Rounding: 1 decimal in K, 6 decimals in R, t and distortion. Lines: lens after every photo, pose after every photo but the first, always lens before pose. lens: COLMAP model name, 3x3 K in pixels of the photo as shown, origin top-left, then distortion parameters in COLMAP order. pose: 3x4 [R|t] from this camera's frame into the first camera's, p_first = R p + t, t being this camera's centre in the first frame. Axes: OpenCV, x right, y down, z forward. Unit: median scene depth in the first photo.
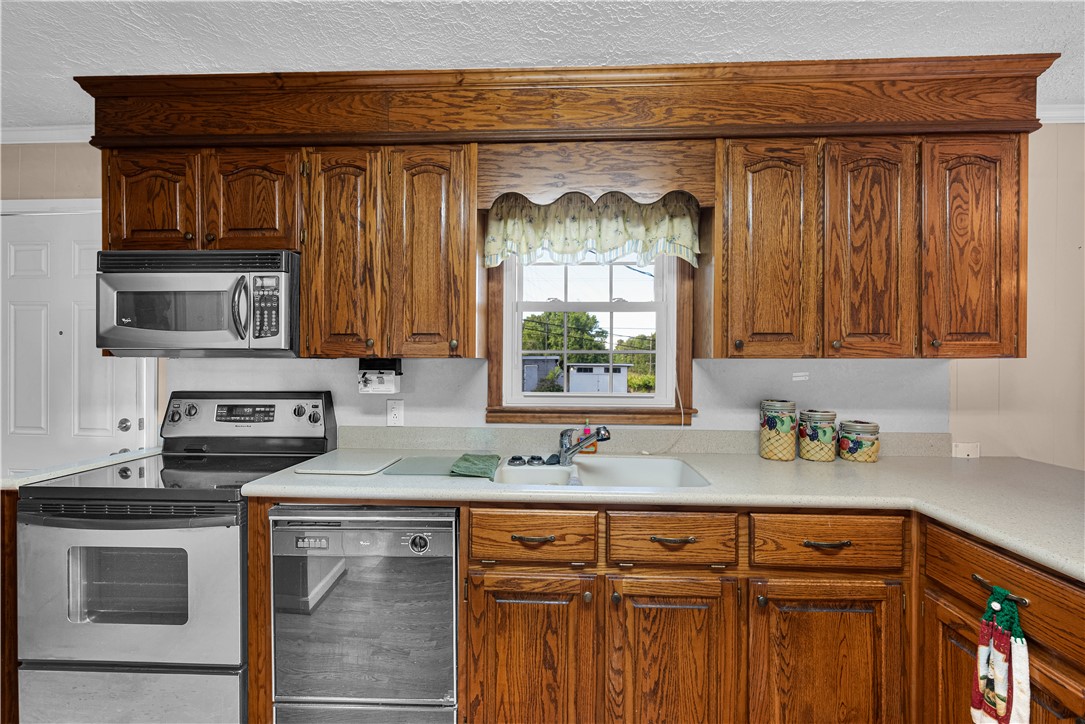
lens RADIAL K [[436.5, 0, 540.4], [0, 436.5, 363.5], [0, 0, 1]] dist [-0.001848, 0.000236]
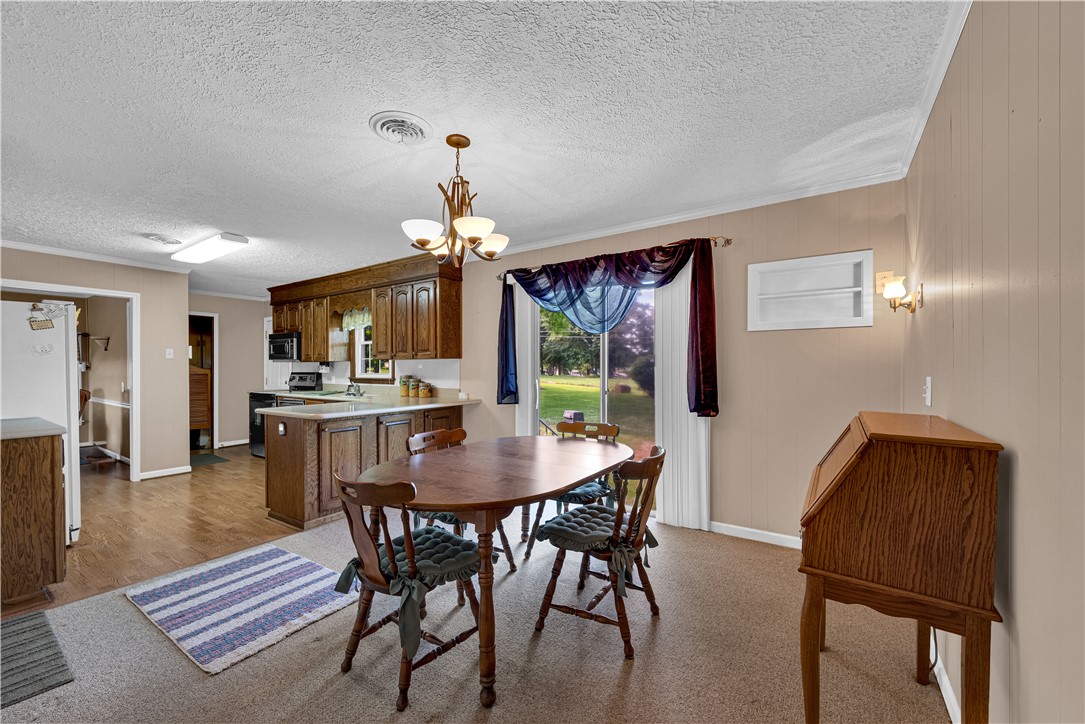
lens RADIAL K [[436.5, 0, 552.7], [0, 436.5, 366.9], [0, 0, 1]] dist [-0.001848, 0.000236]
pose [[0.854544, -0.006468, -0.519339, 3.029697], [0.005370, 0.999979, -0.003618, 0.052710], [0.519352, 0.000303, 0.854560, -0.951494]]
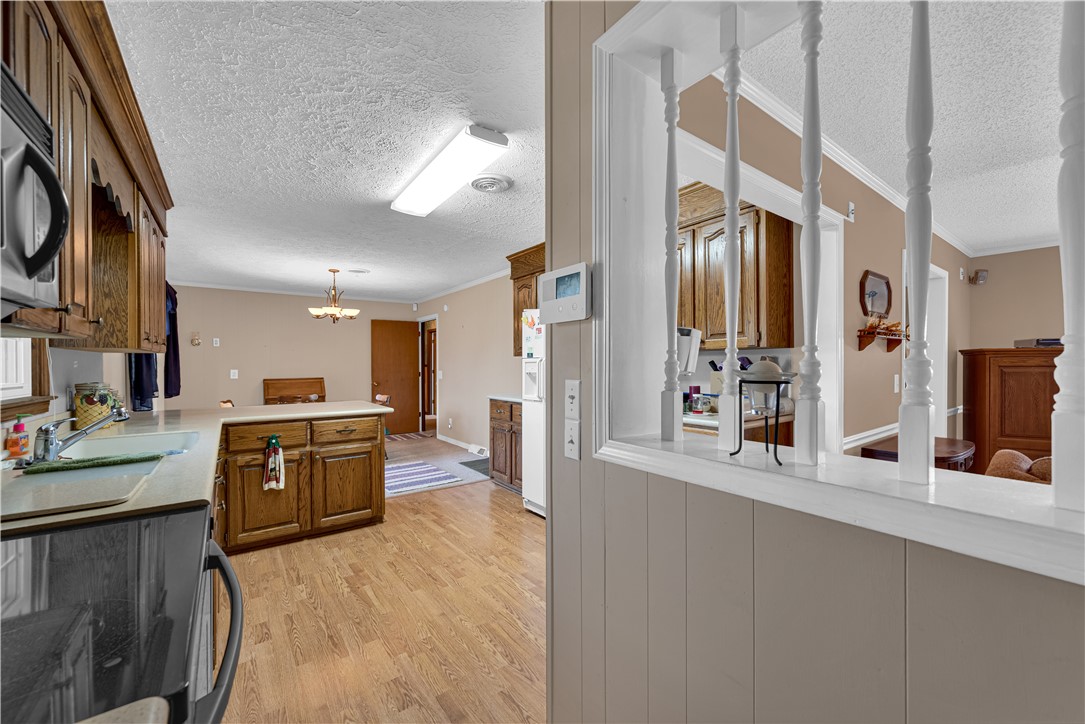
lens RADIAL K [[424.4, 0, 541.2], [0, 424.4, 364.8], [0, 0, 1]] dist [-0.000265, -0.000009]
pose [[-0.625880, -0.001316, 0.779918, -1.463855], [0.004245, 0.999978, 0.005094, 0.035408], [-0.779908, 0.006499, -0.625861, 0.886921]]
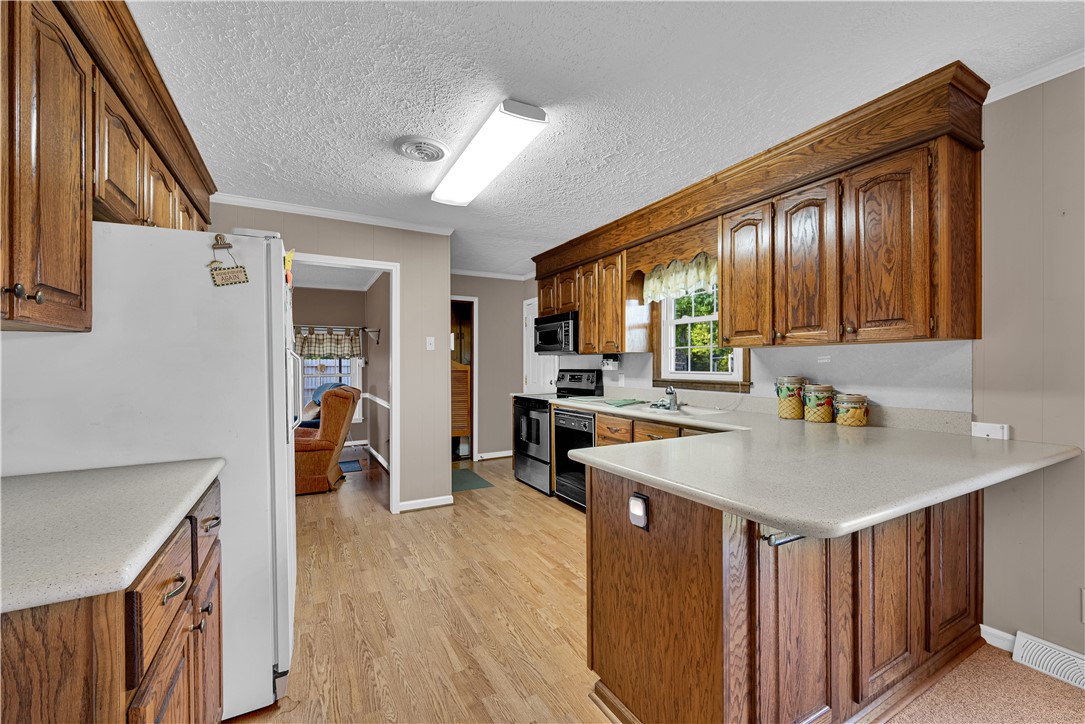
lens RADIAL K [[436.5, 0, 542.0], [0, 436.5, 359.8], [0, 0, 1]] dist [-0.001848, 0.000236]
pose [[0.516256, -0.013581, -0.856327, 1.431547], [0.003257, 0.999898, -0.013894, 0.052587], [0.856428, 0.004383, 0.516248, -0.423696]]
